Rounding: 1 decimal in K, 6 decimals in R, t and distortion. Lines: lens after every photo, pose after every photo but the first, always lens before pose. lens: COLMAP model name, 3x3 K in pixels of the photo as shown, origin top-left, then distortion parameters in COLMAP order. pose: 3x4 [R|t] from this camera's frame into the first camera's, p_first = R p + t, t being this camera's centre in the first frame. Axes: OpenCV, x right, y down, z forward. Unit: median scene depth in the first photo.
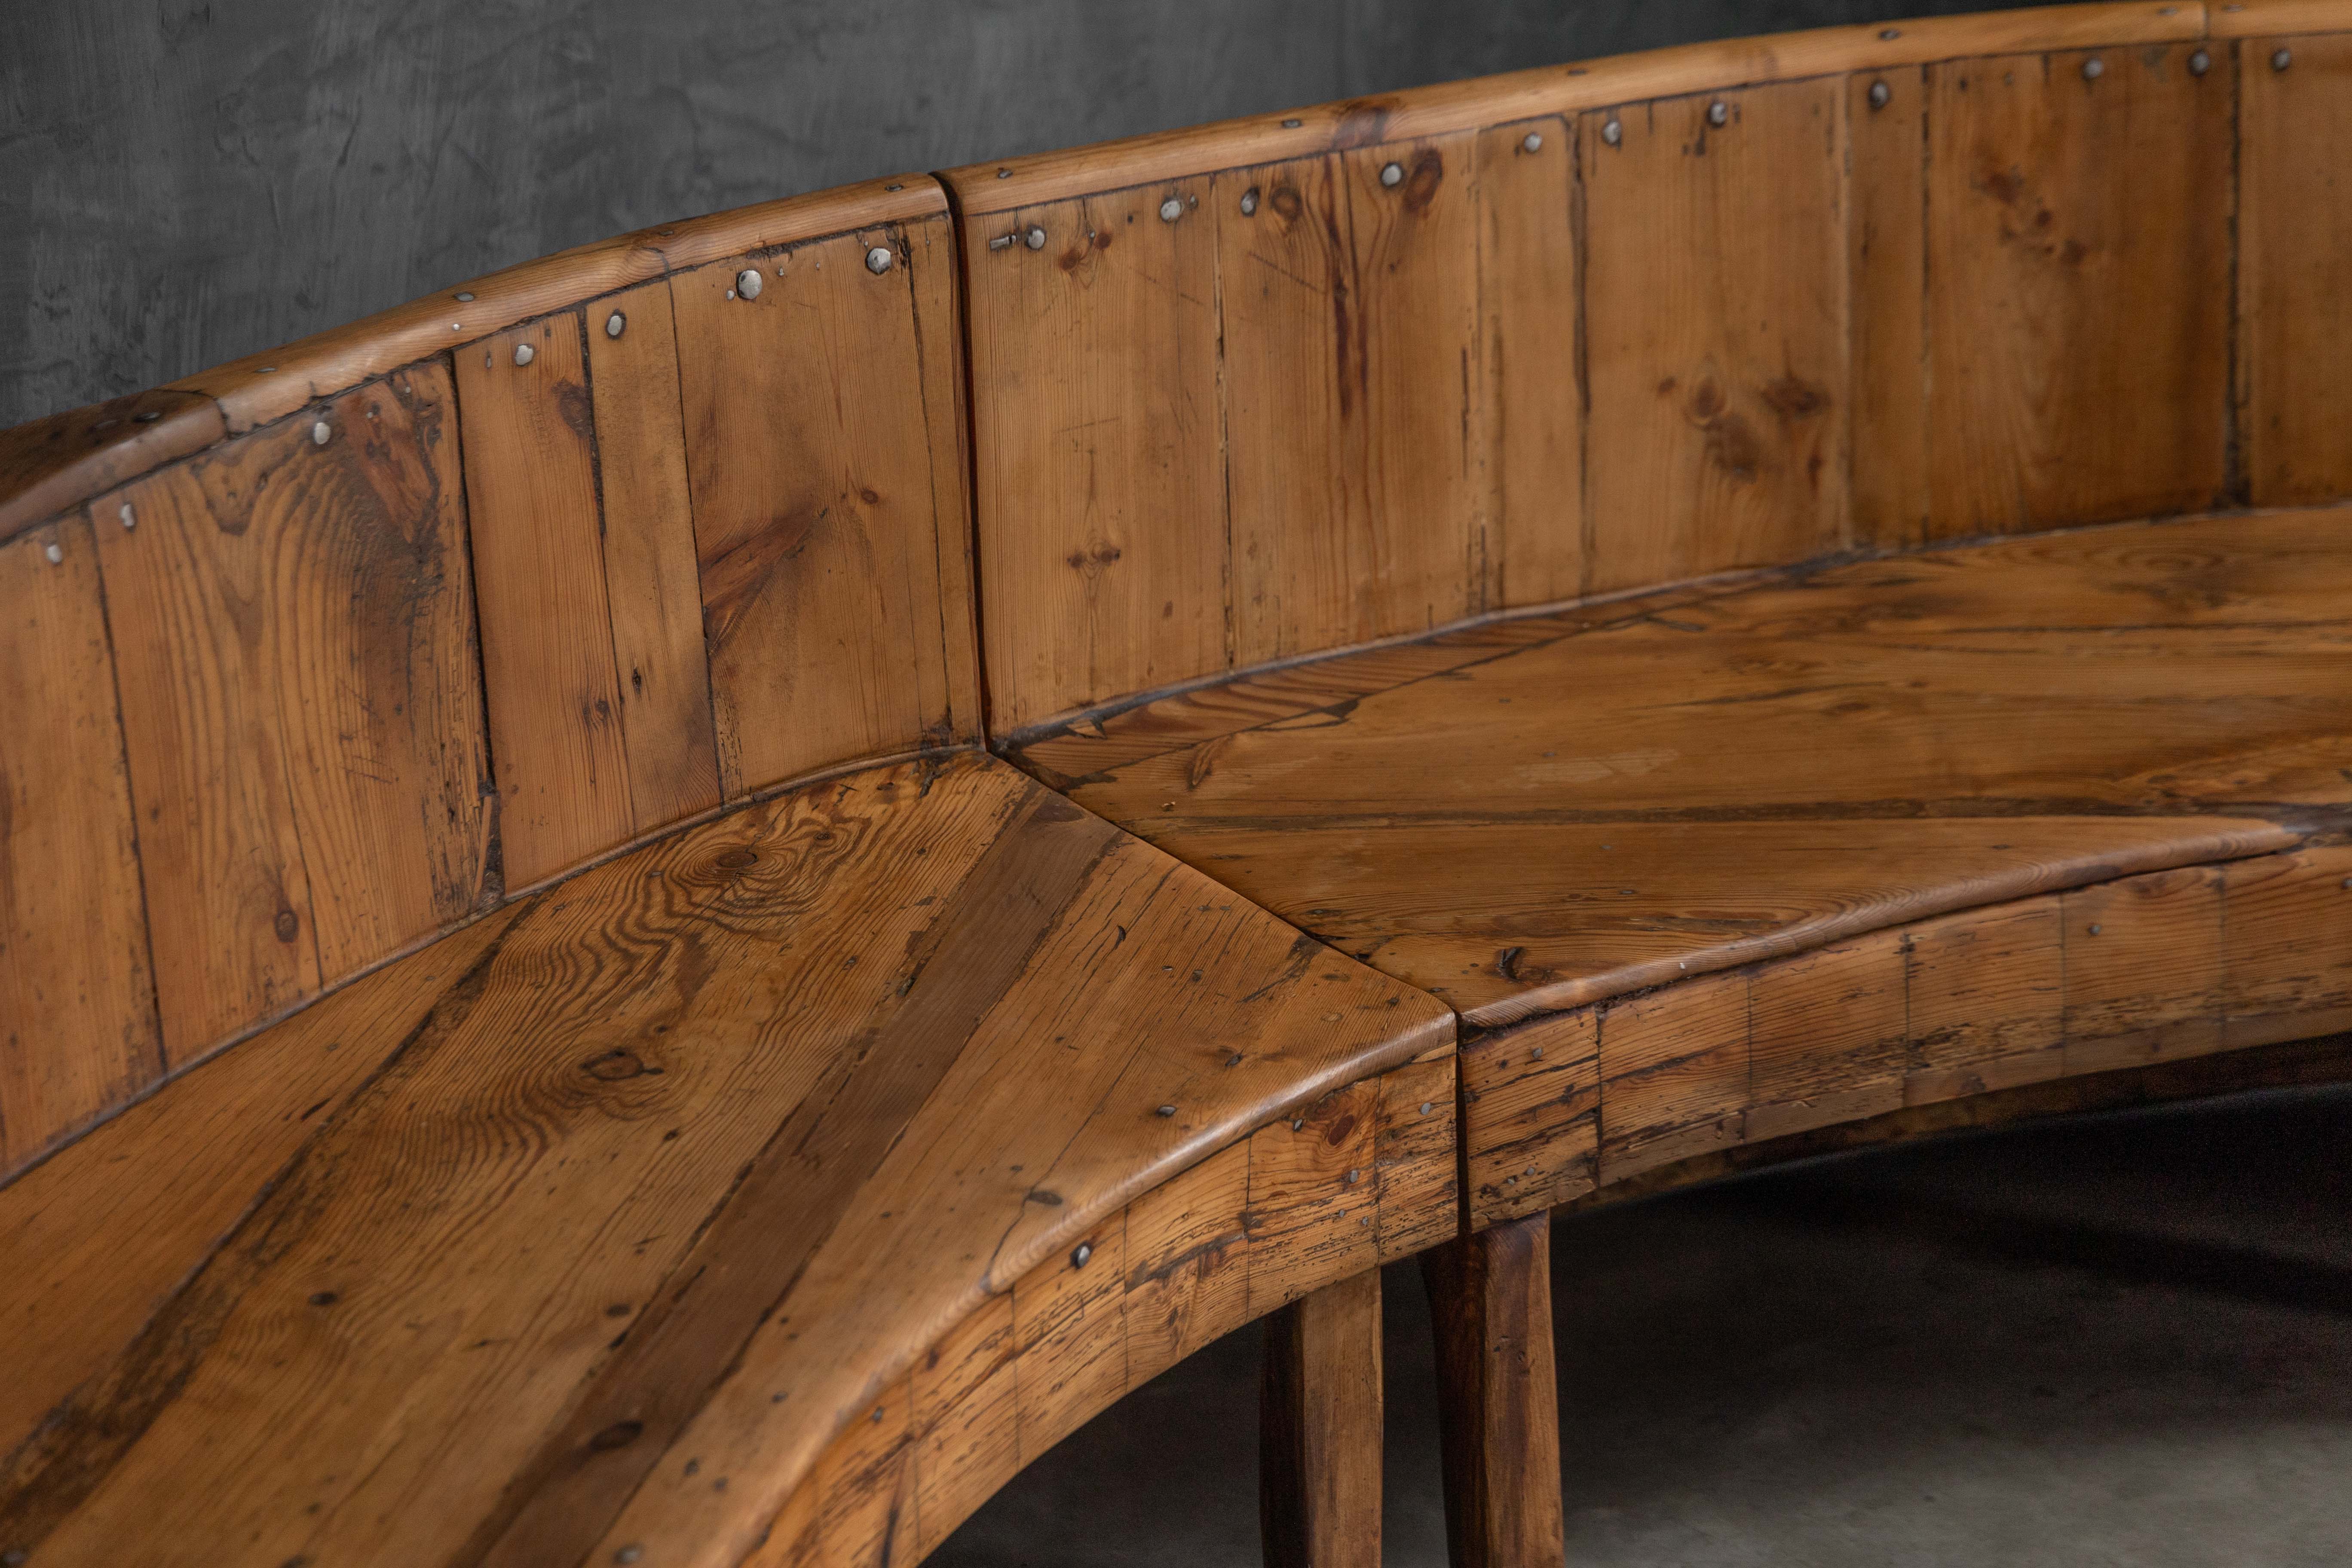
lens RADIAL K [[5323.3, 0, 1223.8], [0, 5323.3, 791.7], [0, 0, 1]] dist [0.037122, 0.000000]
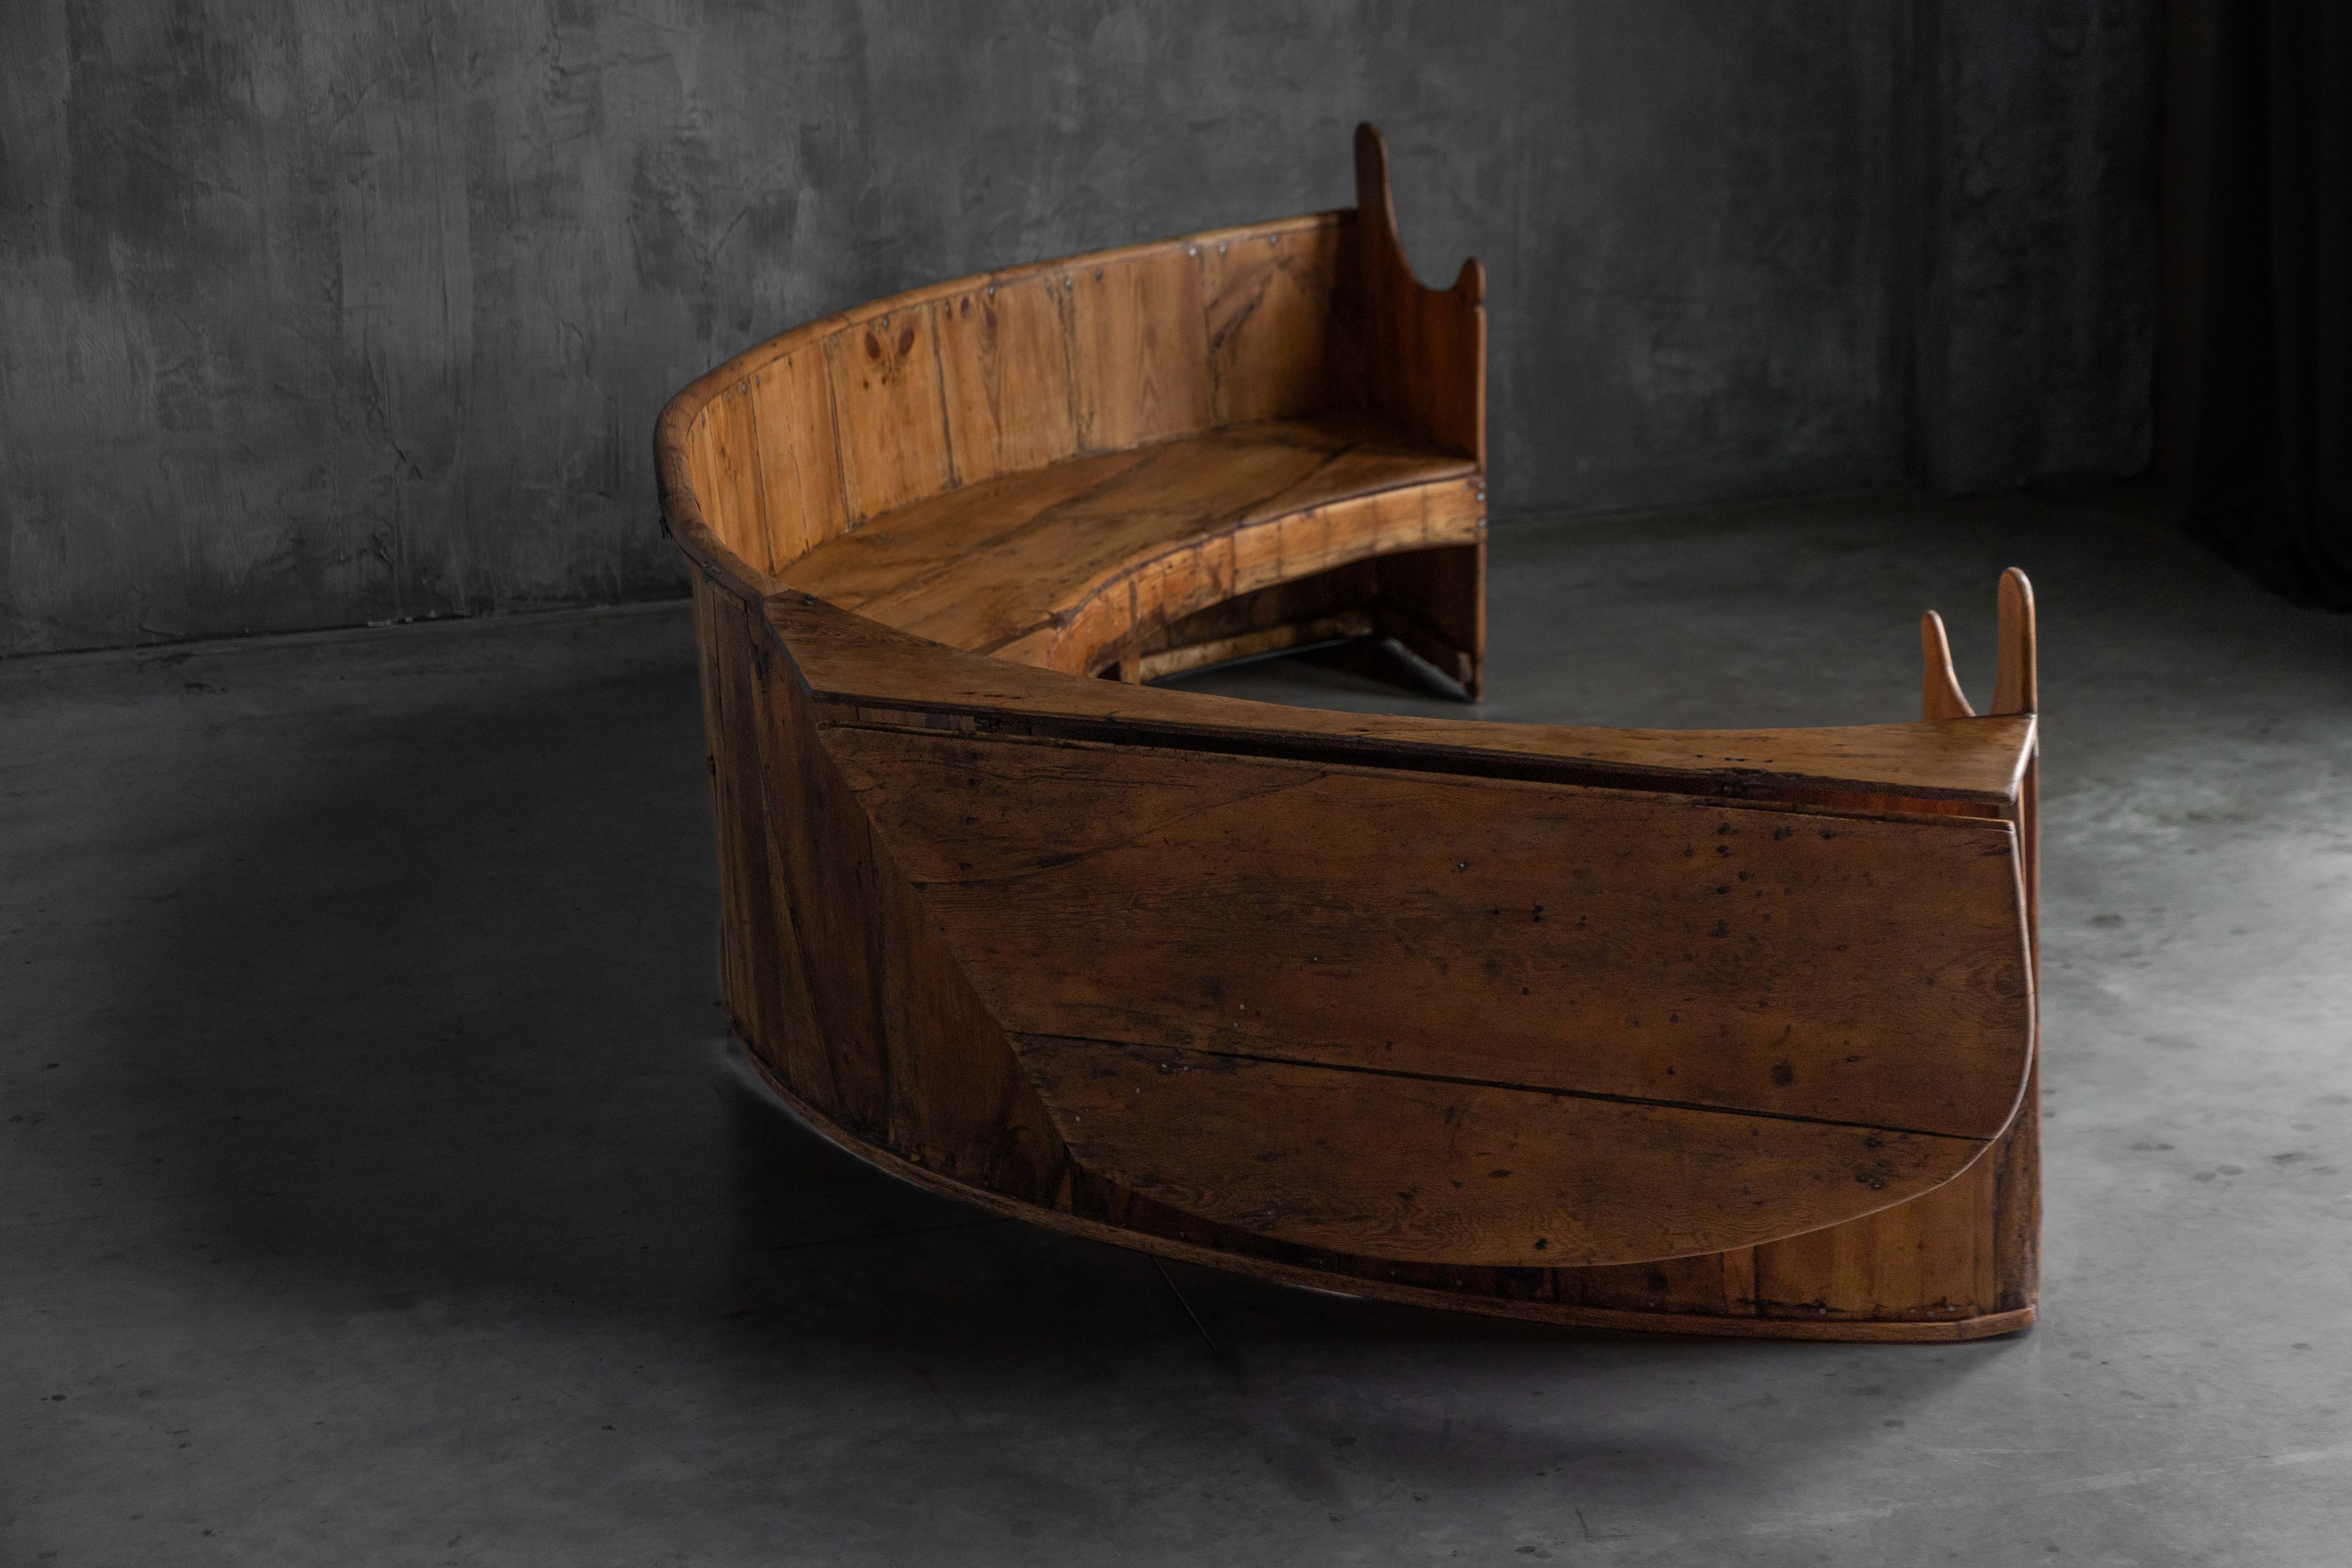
lens RADIAL K [[5219.0, 0, 1243.6], [0, 5219.0, 839.4], [0, 0, 1]] dist [0.011923, 0.000000]
pose [[0.938965, 0.110918, -0.325642, 0.921521], [-0.126412, 0.991617, -0.026744, 0.247045], [0.319946, 0.066277, 0.945115, -1.531742]]
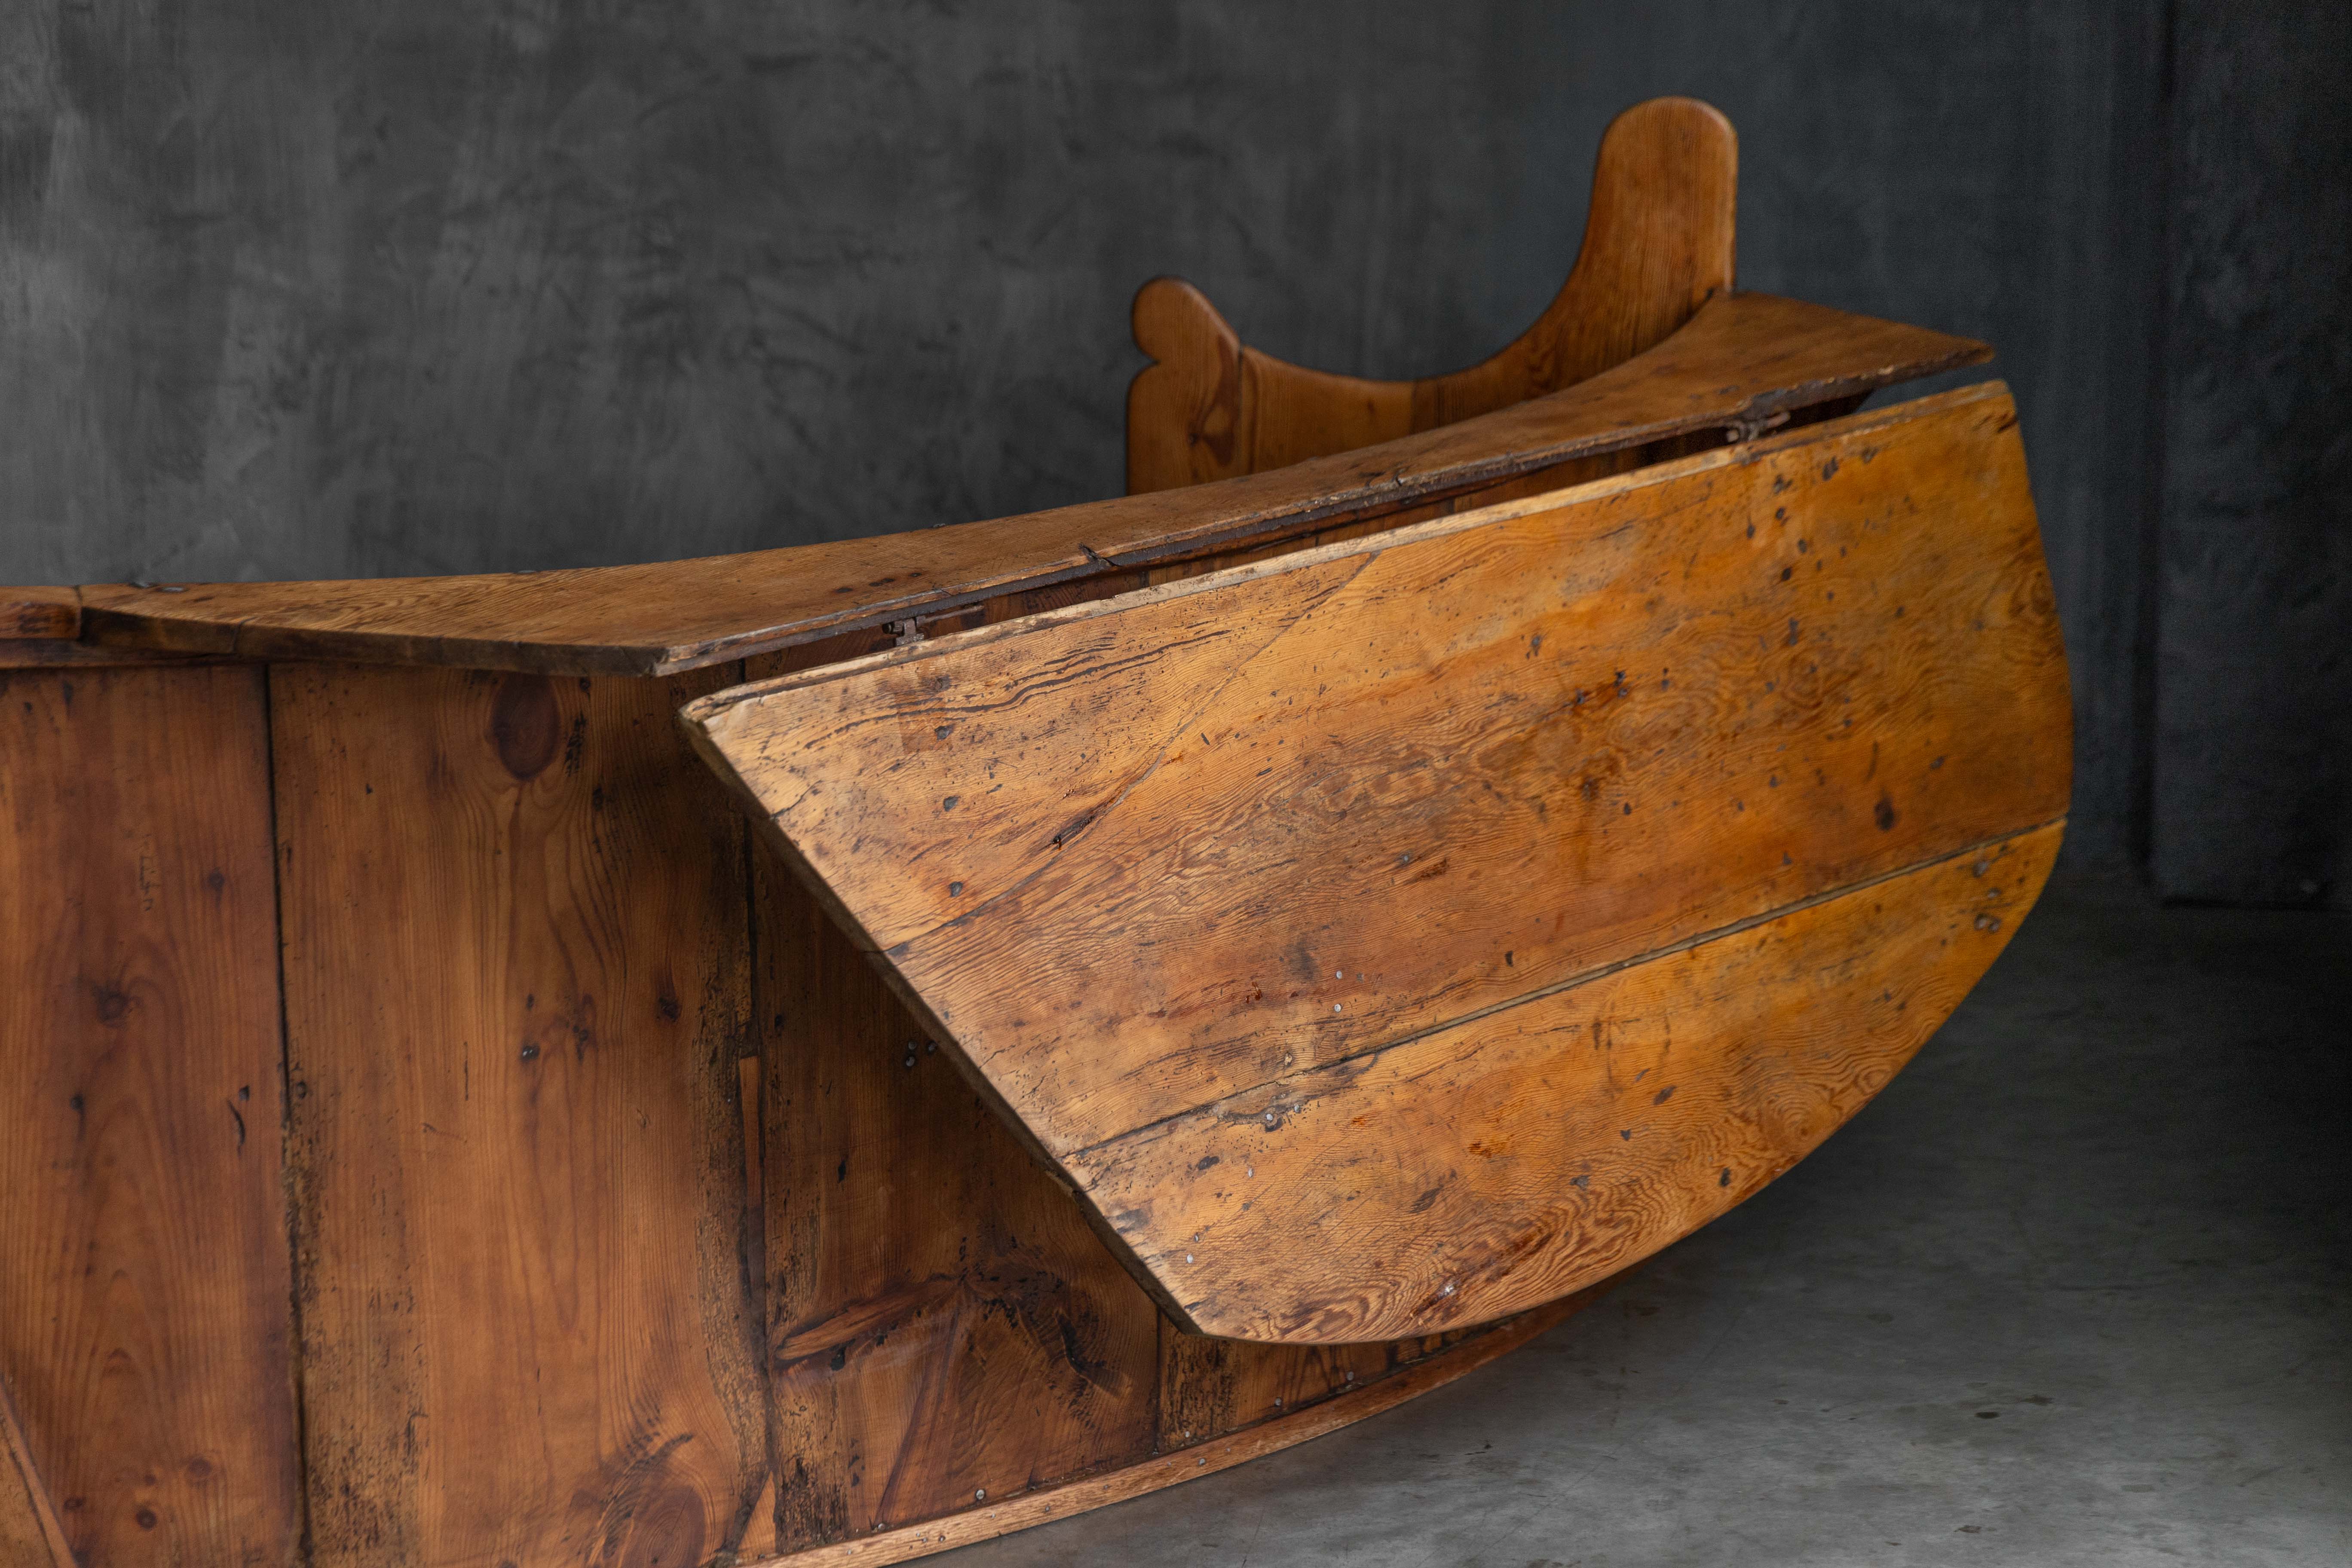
lens RADIAL K [[6457.4, 0, 1110.2], [0, 6457.4, 765.6], [0, 0, 1]] dist [0.037636, 0.000000]
pose [[0.721903, 0.181088, -0.667880, 1.371004], [-0.265982, 0.963621, -0.026221, 0.003413], [0.638835, 0.196573, 0.743807, -0.146662]]
